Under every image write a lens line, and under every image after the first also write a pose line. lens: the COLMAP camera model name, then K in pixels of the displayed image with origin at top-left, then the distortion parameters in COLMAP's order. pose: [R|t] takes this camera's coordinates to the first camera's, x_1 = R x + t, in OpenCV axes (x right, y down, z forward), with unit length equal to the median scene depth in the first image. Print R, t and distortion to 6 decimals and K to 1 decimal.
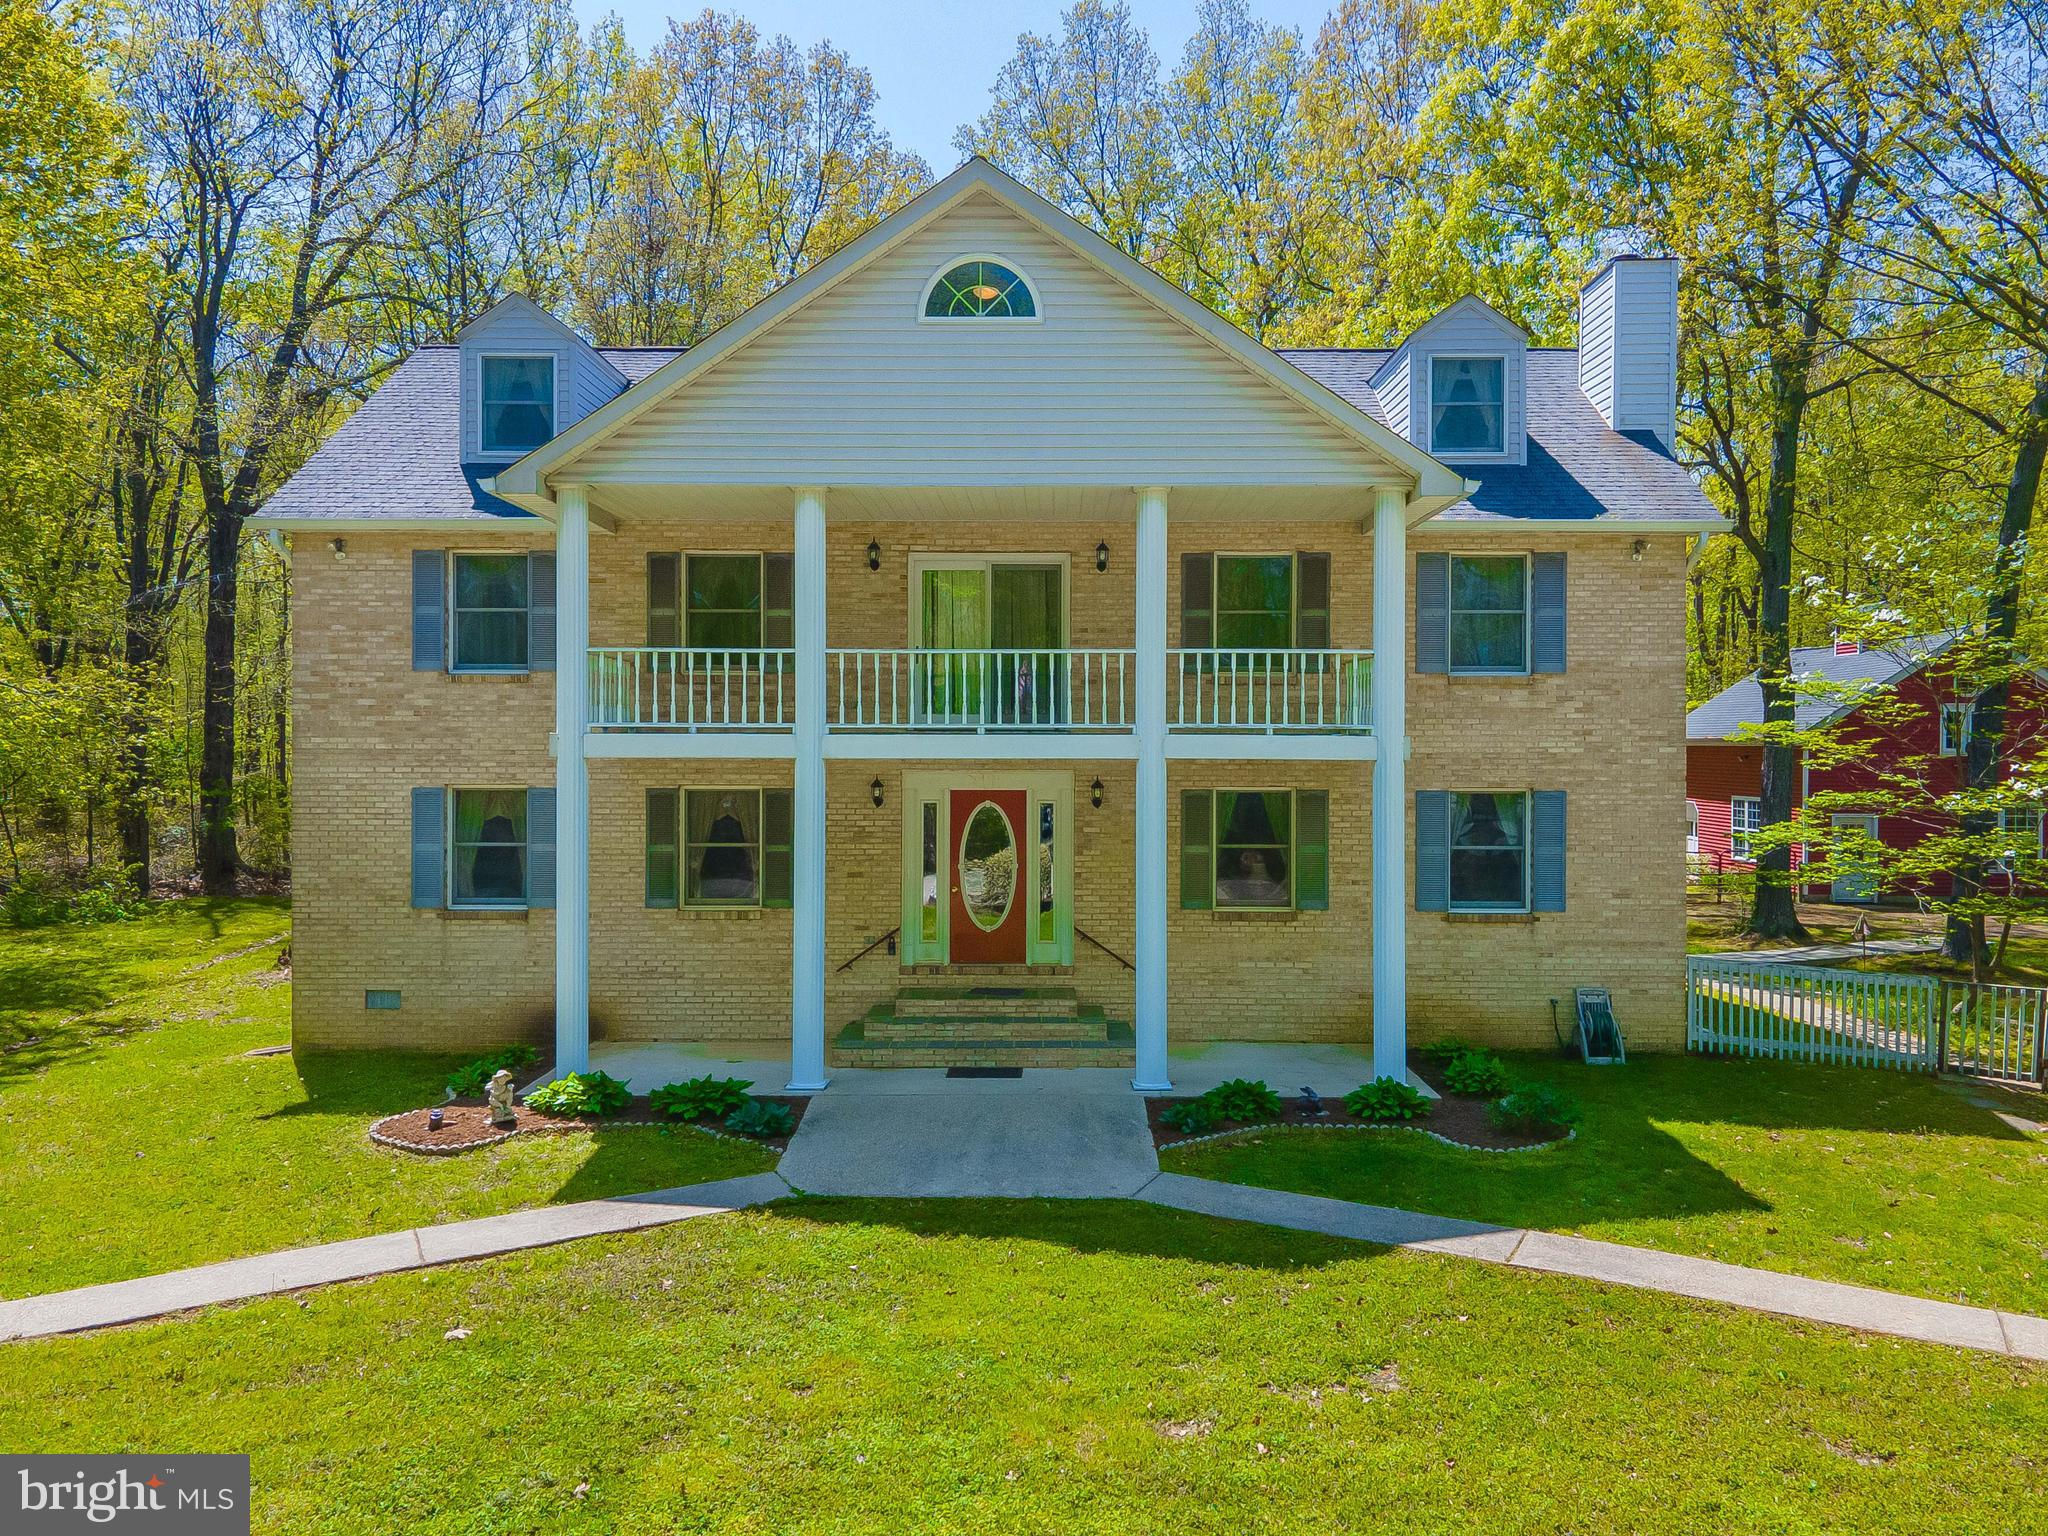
lens RADIAL K [[1455.5, 0, 1024.0], [0, 1455.5, 768.0], [0, 0, 1]] dist [0.013056, 0.001875]
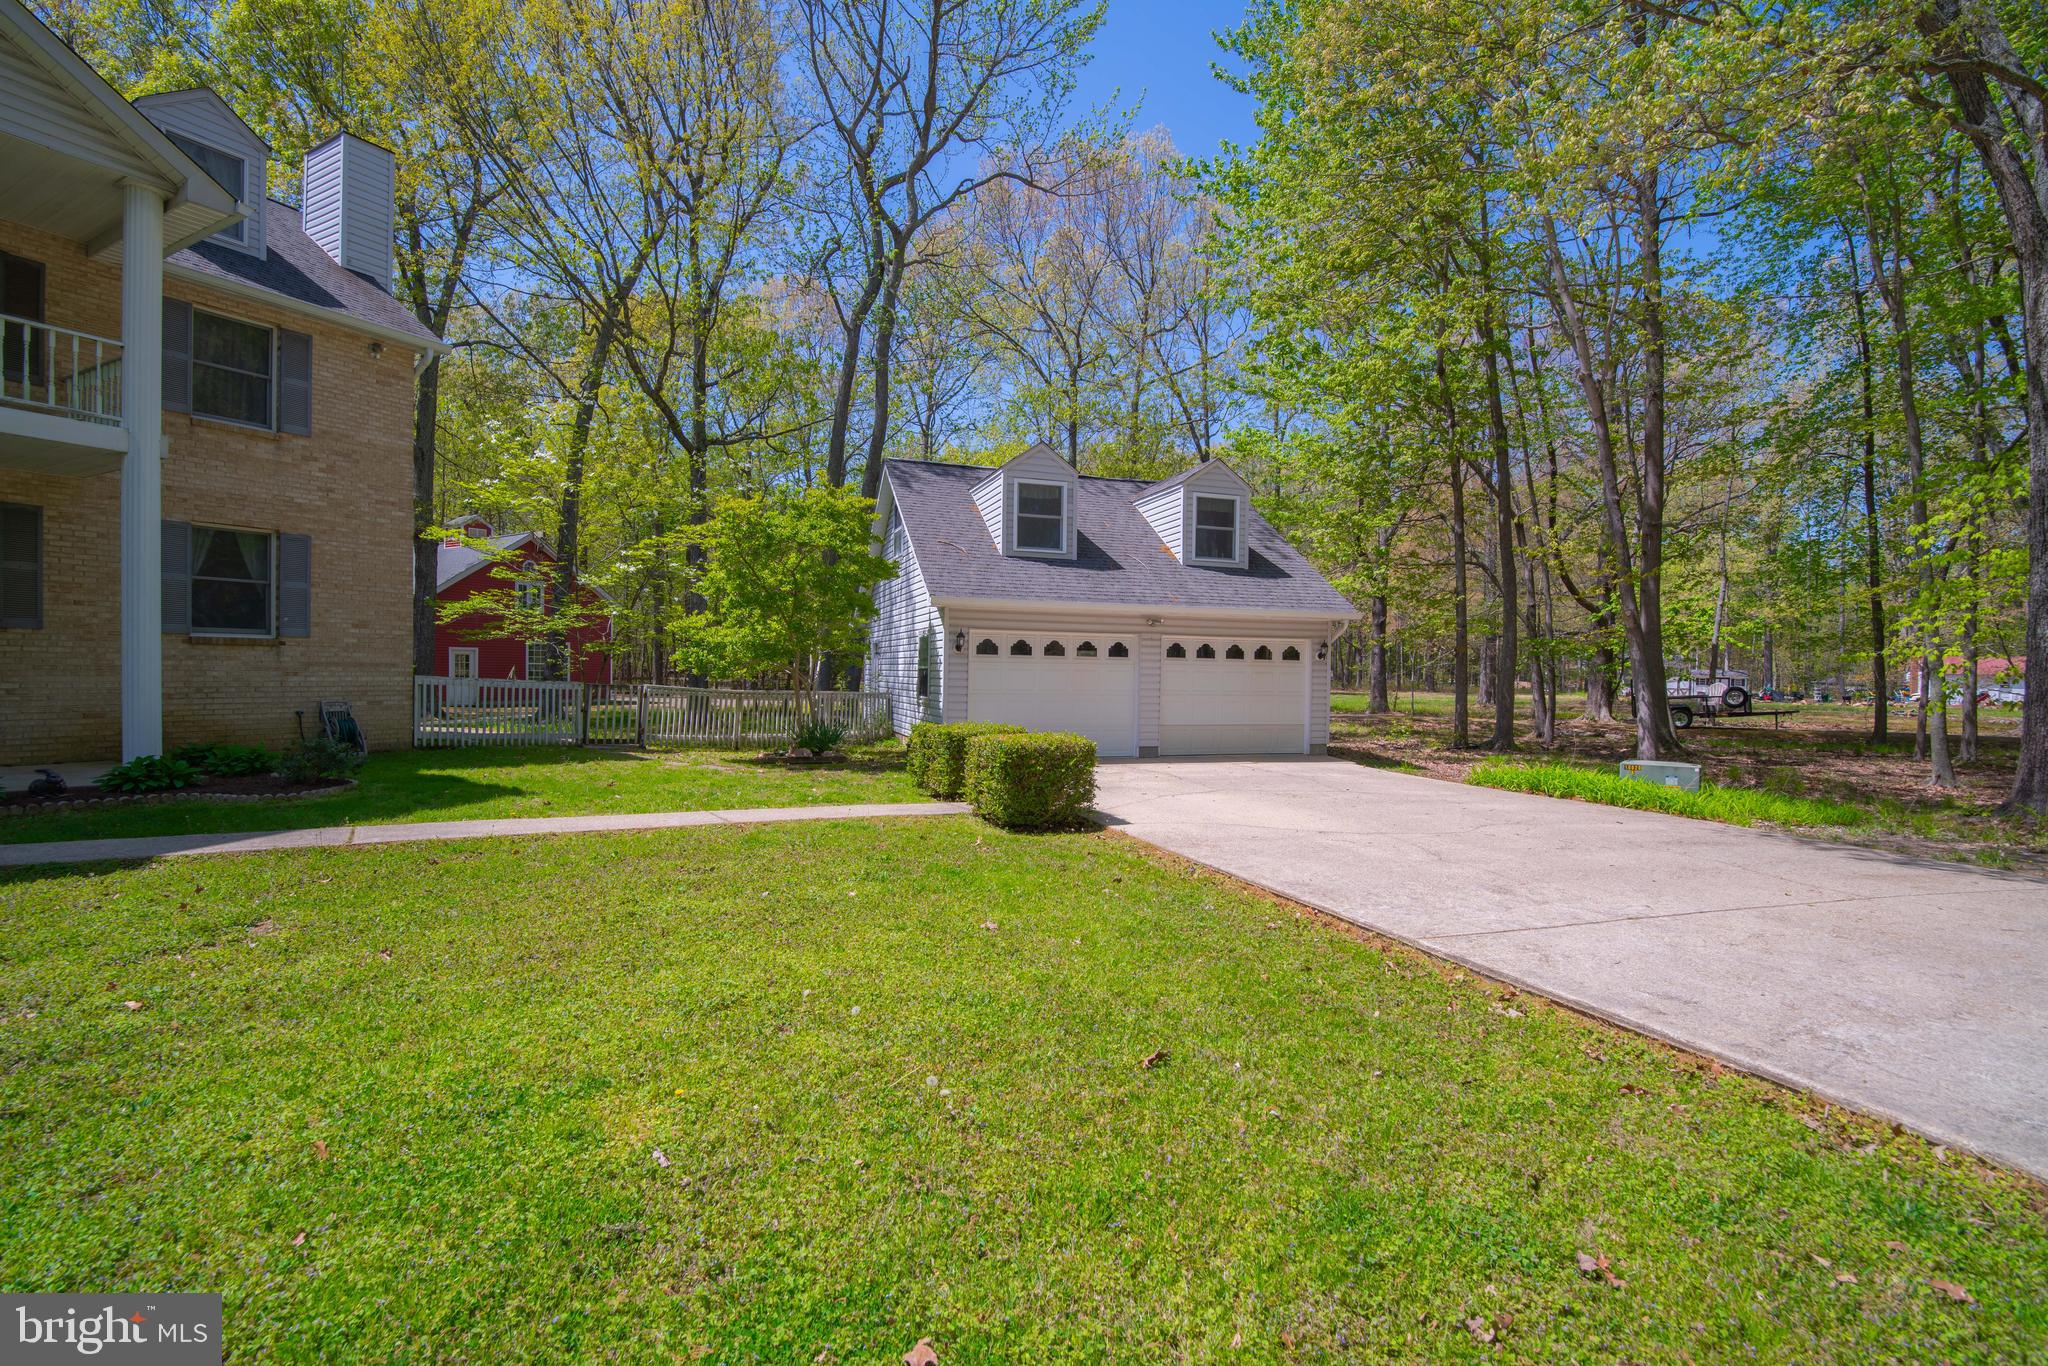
lens RADIAL K [[915.3, 0, 989.6], [0, 915.3, 679.7], [0, 0, 1]] dist [-0.002146, -0.010043]
pose [[0.477075, -0.008375, 0.878823, -0.019832], [-0.004977, 0.999913, 0.012230, 0.121317], [-0.878849, -0.010209, 0.476992, 0.153960]]
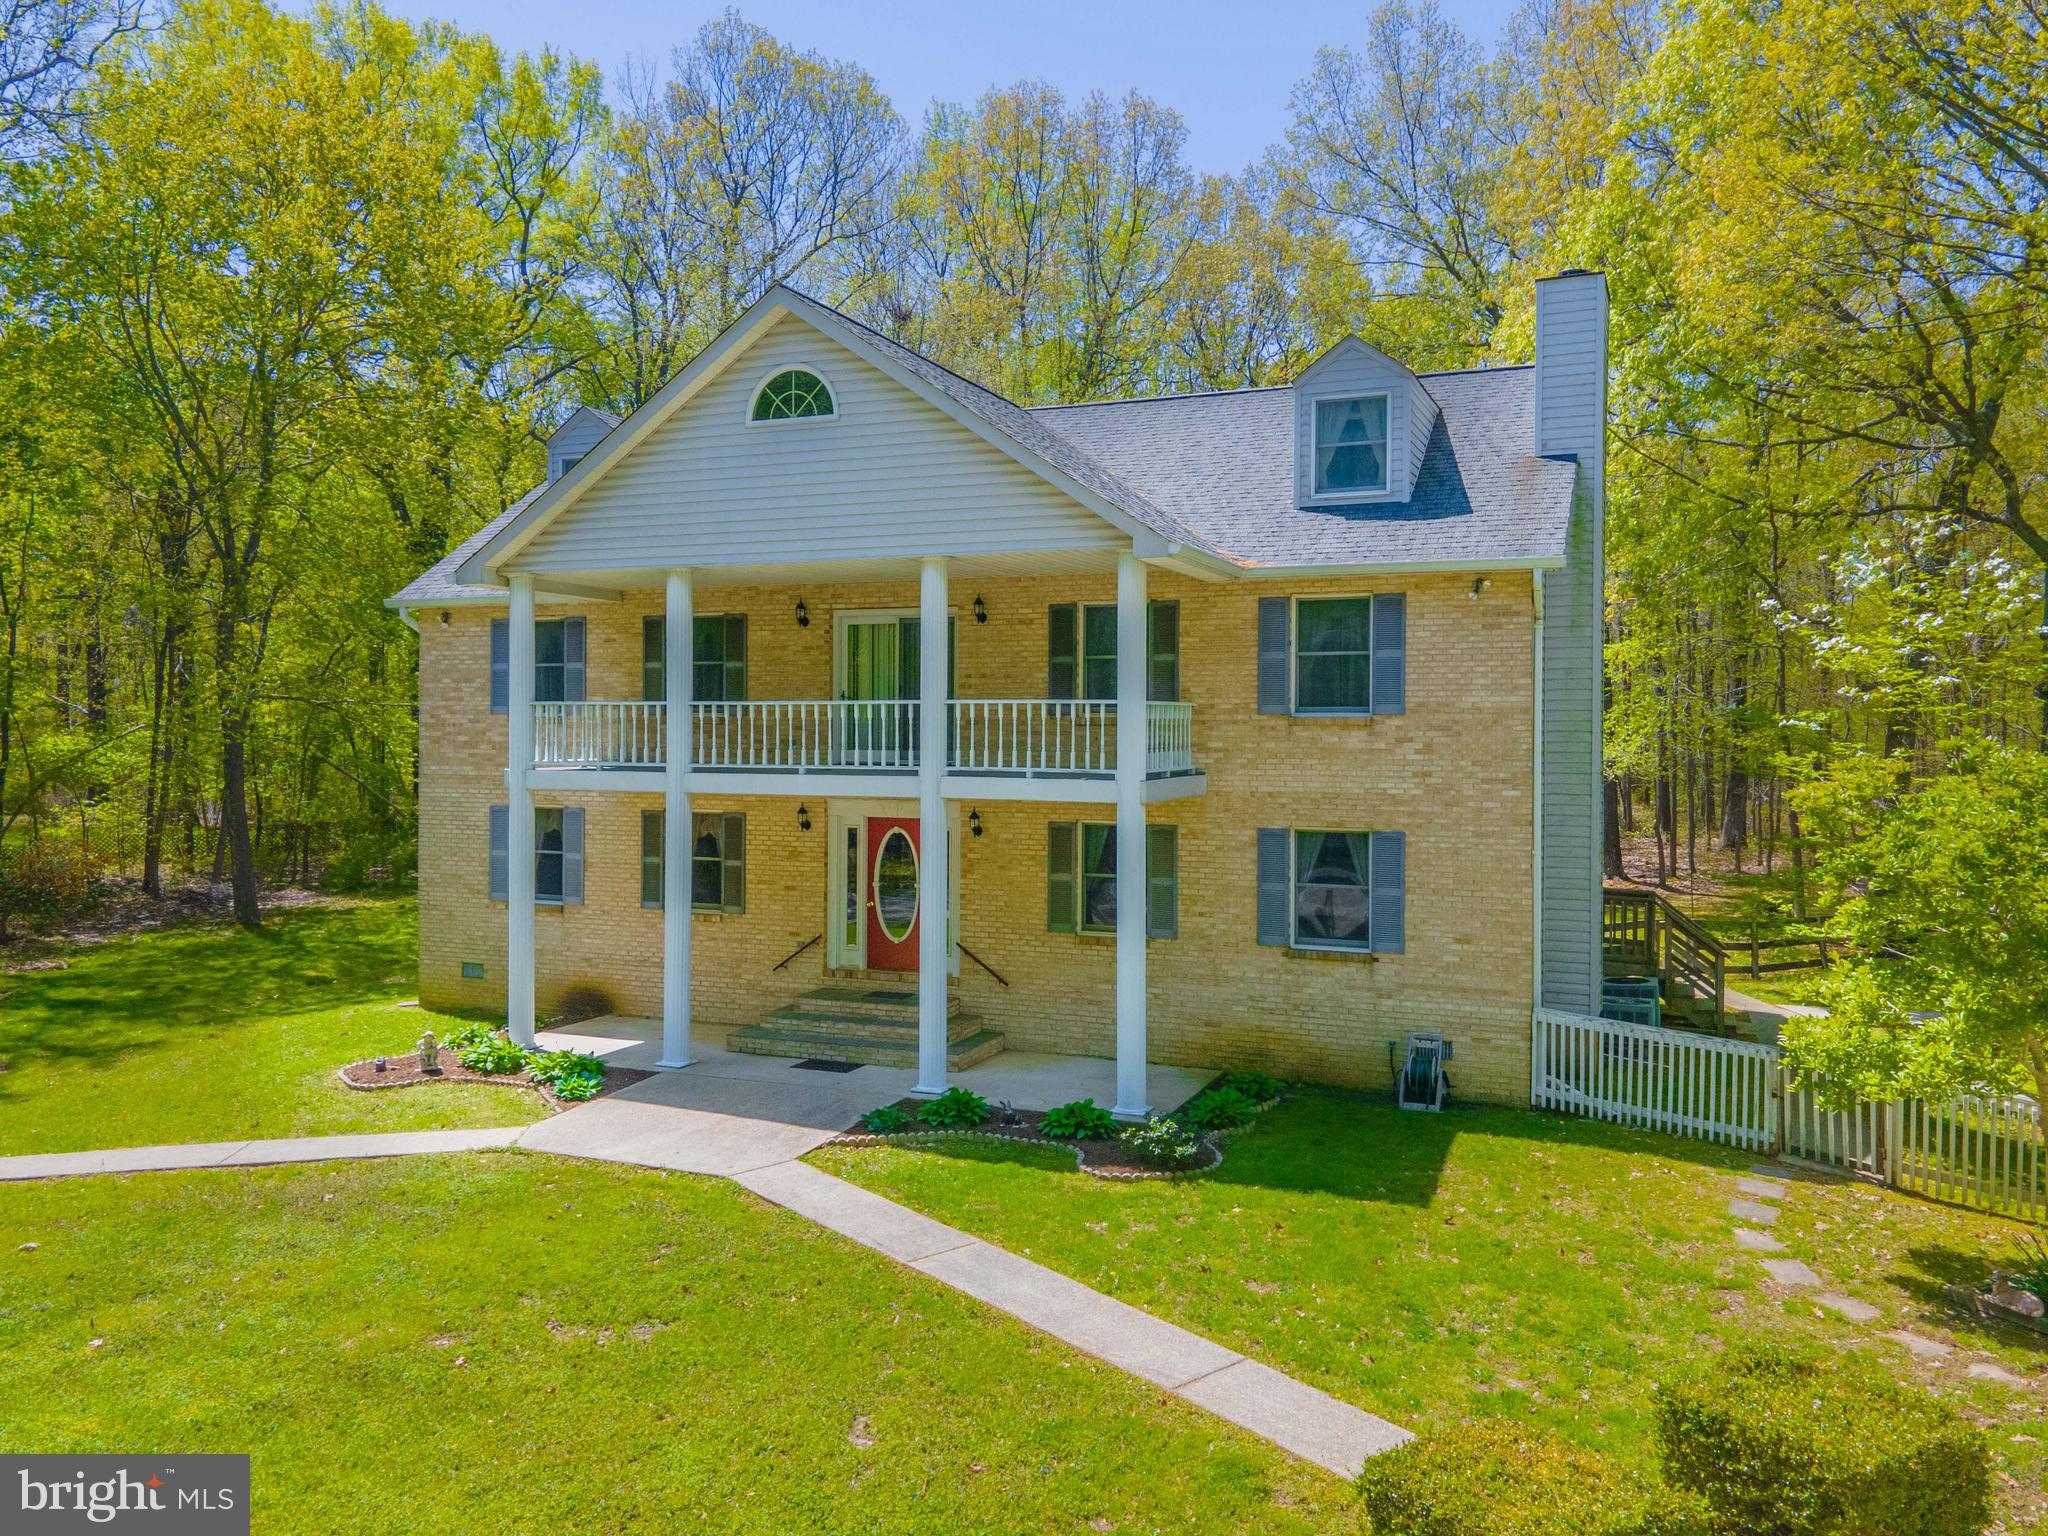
lens RADIAL K [[1437.7, 0, 1025.4], [0, 1437.7, 758.1], [0, 0, 1]] dist [0.011587, 0.001994]
pose [[0.933641, 0.008025, -0.358121, 0.480038], [-0.008716, 0.999962, -0.000316, -0.032346], [0.358105, 0.003416, 0.933675, -0.008520]]
